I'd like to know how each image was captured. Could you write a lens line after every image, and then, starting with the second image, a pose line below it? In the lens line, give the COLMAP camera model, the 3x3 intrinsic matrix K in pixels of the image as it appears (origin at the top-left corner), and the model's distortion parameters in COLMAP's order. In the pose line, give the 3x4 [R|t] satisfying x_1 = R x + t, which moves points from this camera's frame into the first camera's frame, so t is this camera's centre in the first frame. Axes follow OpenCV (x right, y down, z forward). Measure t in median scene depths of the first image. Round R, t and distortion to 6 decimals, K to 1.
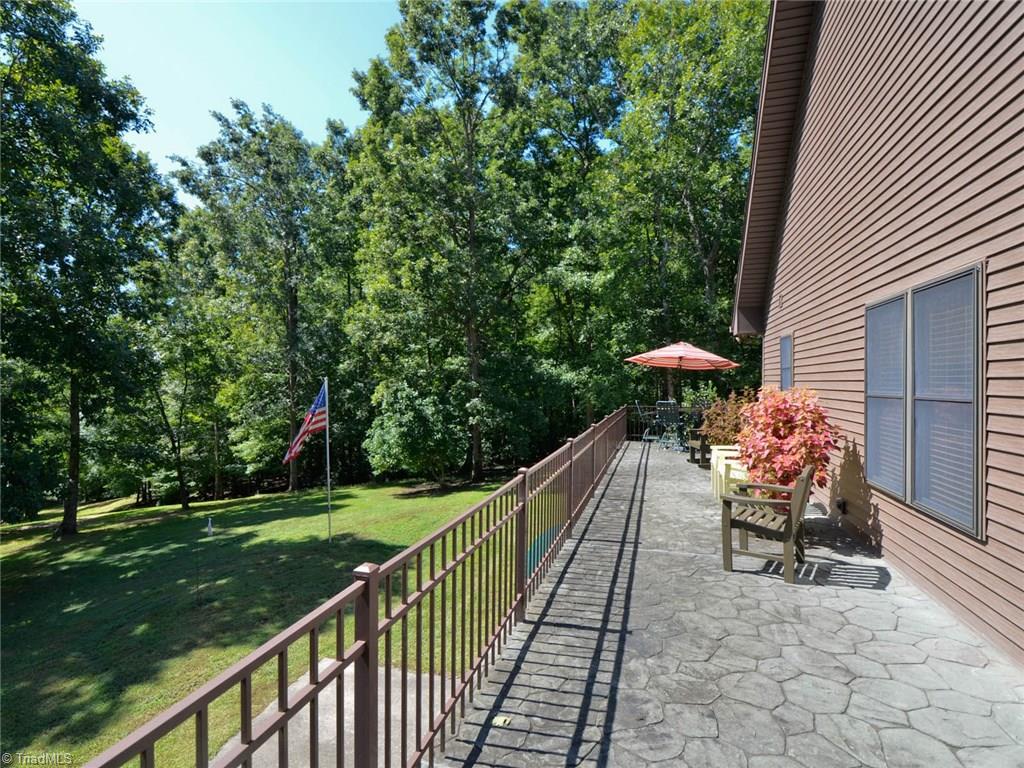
lens RADIAL K [[512.1, 0, 514.8], [0, 512.1, 380.7], [0, 0, 1]] dist [-0.004190, -0.002183]
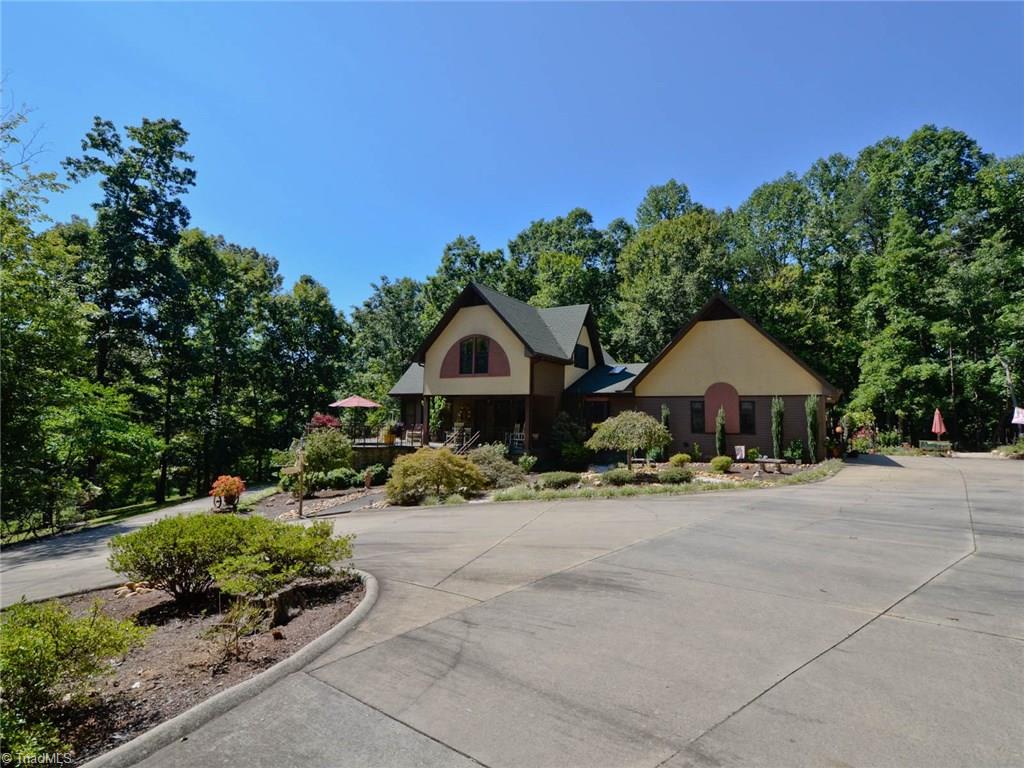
lens RADIAL K [[512.1, 0, 514.8], [0, 512.1, 380.7], [0, 0, 1]] dist [-0.004190, -0.002183]
pose [[0.964455, 0.021737, -0.263352, 0.534455], [-0.041987, 0.996556, -0.071511, -0.008826], [0.260890, 0.080026, 0.962046, -0.828310]]
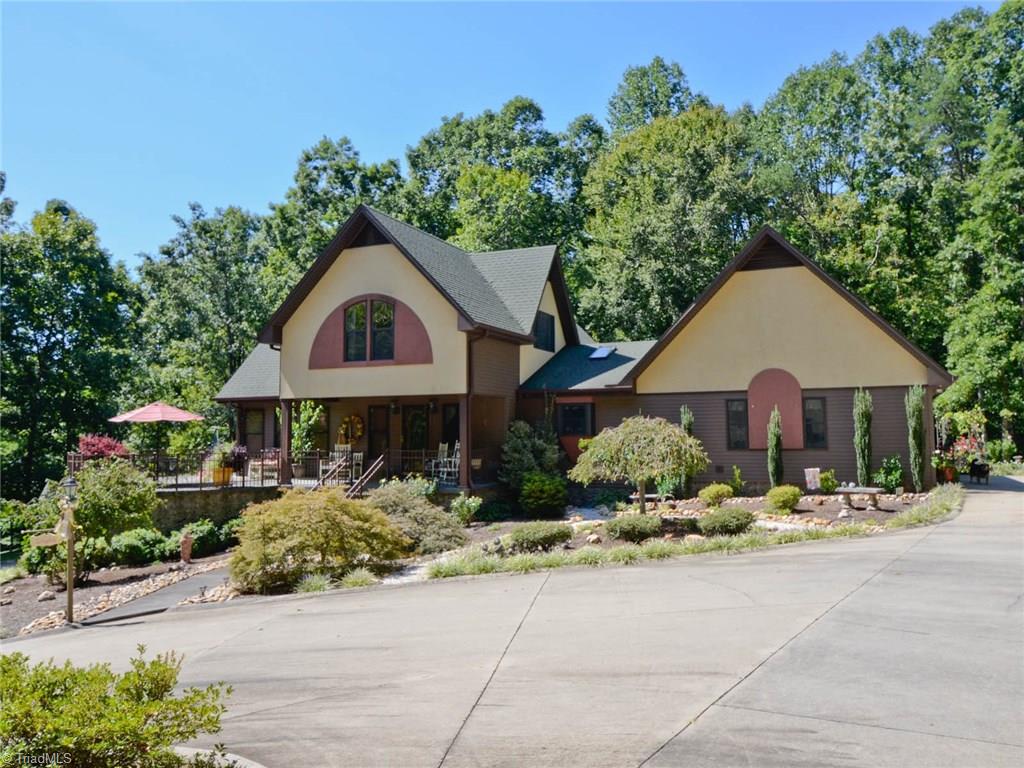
lens RADIAL K [[800.1, 0, 518.2], [0, 800.1, 387.6], [0, 0, 1]] dist [-0.006194, -0.007821]
pose [[0.991695, 0.008407, -0.128341, 0.495341], [-0.016446, 0.997959, -0.061708, -0.006416], [0.127560, 0.063306, 0.989808, -0.789753]]
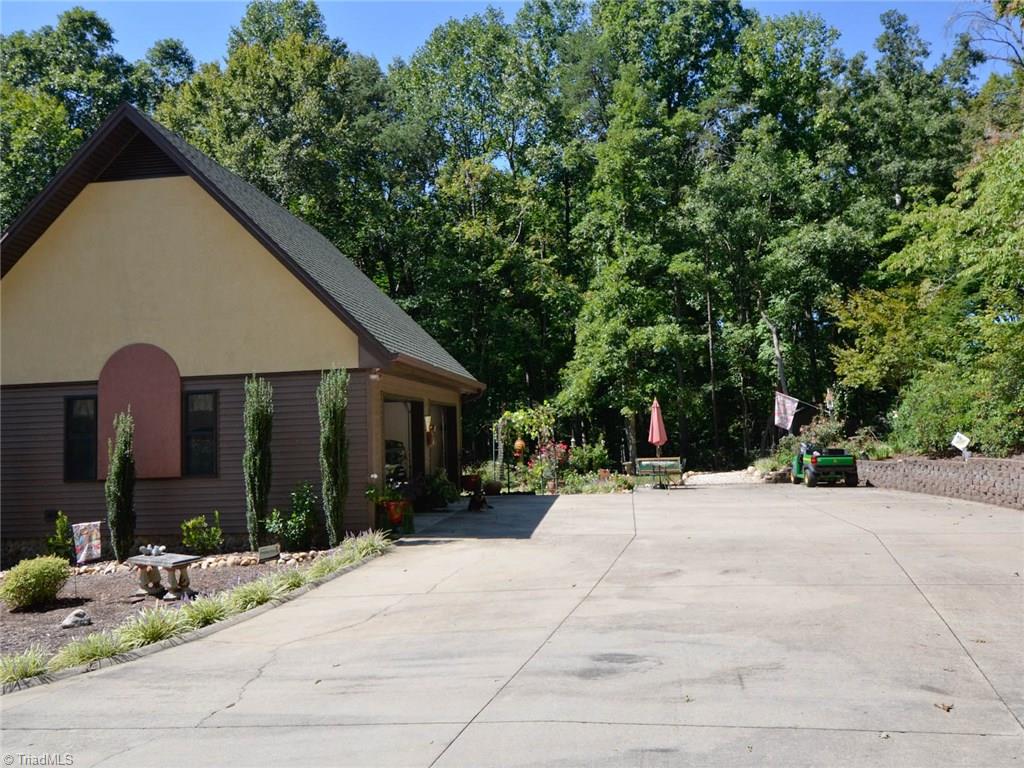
lens RADIAL K [[800.1, 0, 518.2], [0, 800.1, 387.6], [0, 0, 1]] dist [-0.006194, -0.007821]
pose [[0.987457, -0.001469, 0.157881, 0.739281], [0.012107, 0.997717, -0.066443, -0.015967], [-0.157423, 0.067522, 0.985220, -0.531509]]
